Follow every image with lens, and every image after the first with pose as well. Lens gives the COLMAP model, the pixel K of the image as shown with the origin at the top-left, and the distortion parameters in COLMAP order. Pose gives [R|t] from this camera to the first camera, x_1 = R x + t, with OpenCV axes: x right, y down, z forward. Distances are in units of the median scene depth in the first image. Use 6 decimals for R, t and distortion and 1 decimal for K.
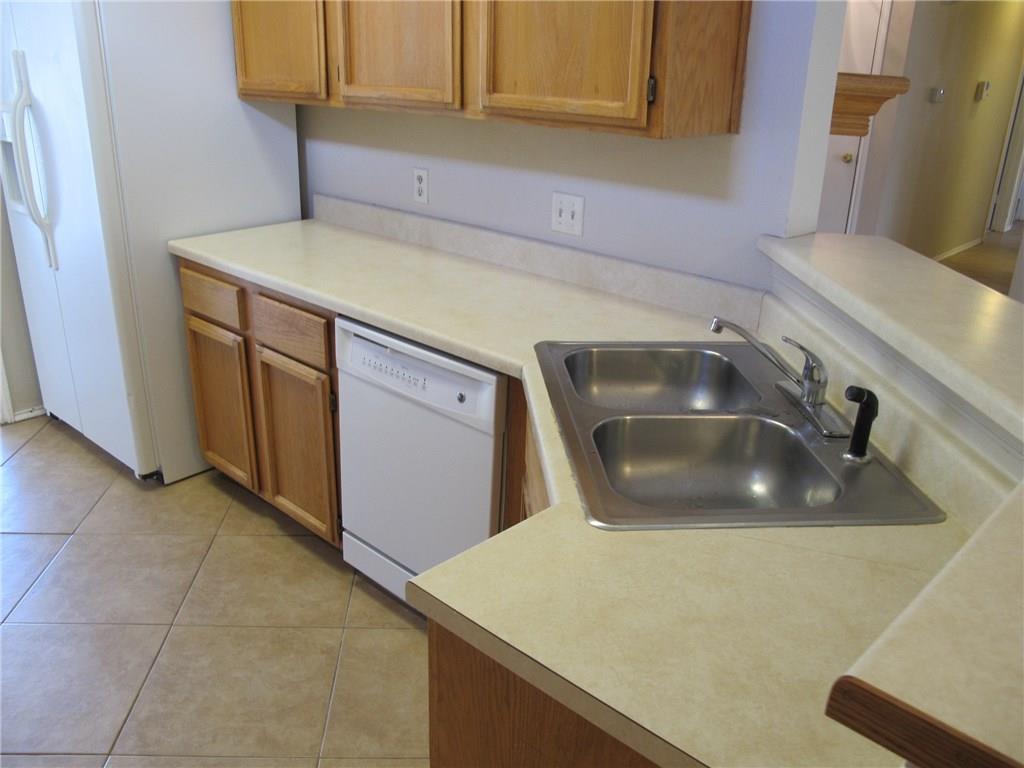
lens RADIAL K [[859.3, 0, 511.9], [0, 859.3, 399.9], [0, 0, 1]] dist [-0.166520, 0.121416]
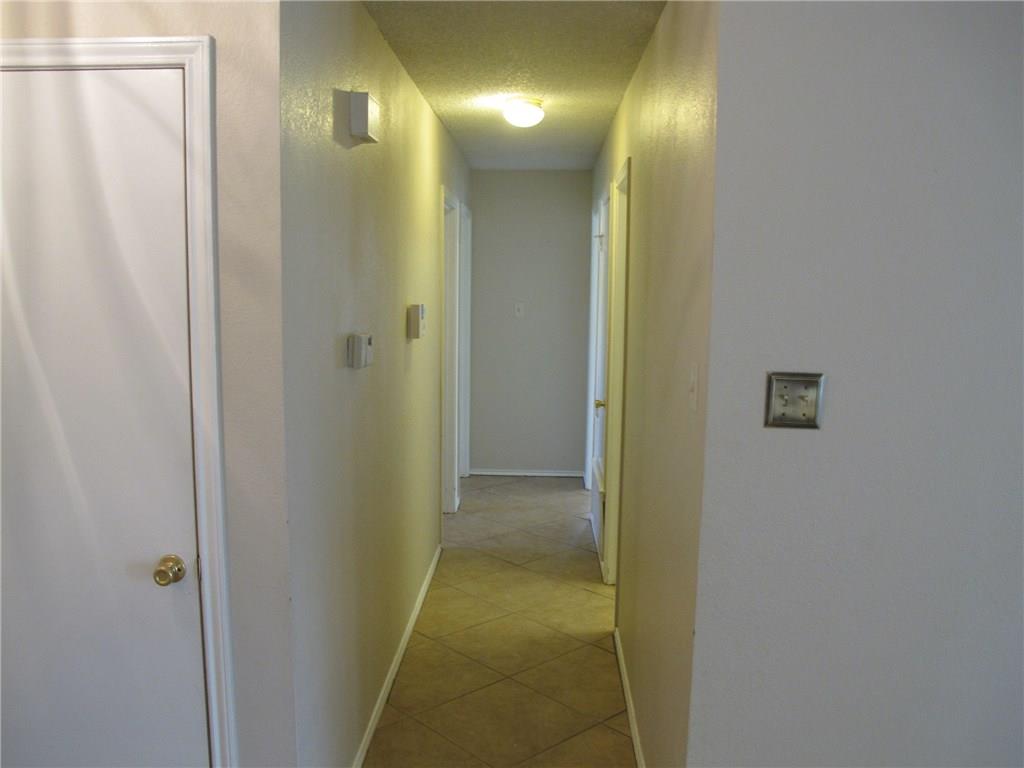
lens RADIAL K [[859.3, 0, 511.9], [0, 859.3, 399.9], [0, 0, 1]] dist [-0.166520, 0.121416]
pose [[0.750243, -0.111989, 0.651609, 0.292361], [0.256944, 0.957468, -0.131282, -0.273795], [-0.609192, 0.265920, 0.747109, 0.637134]]
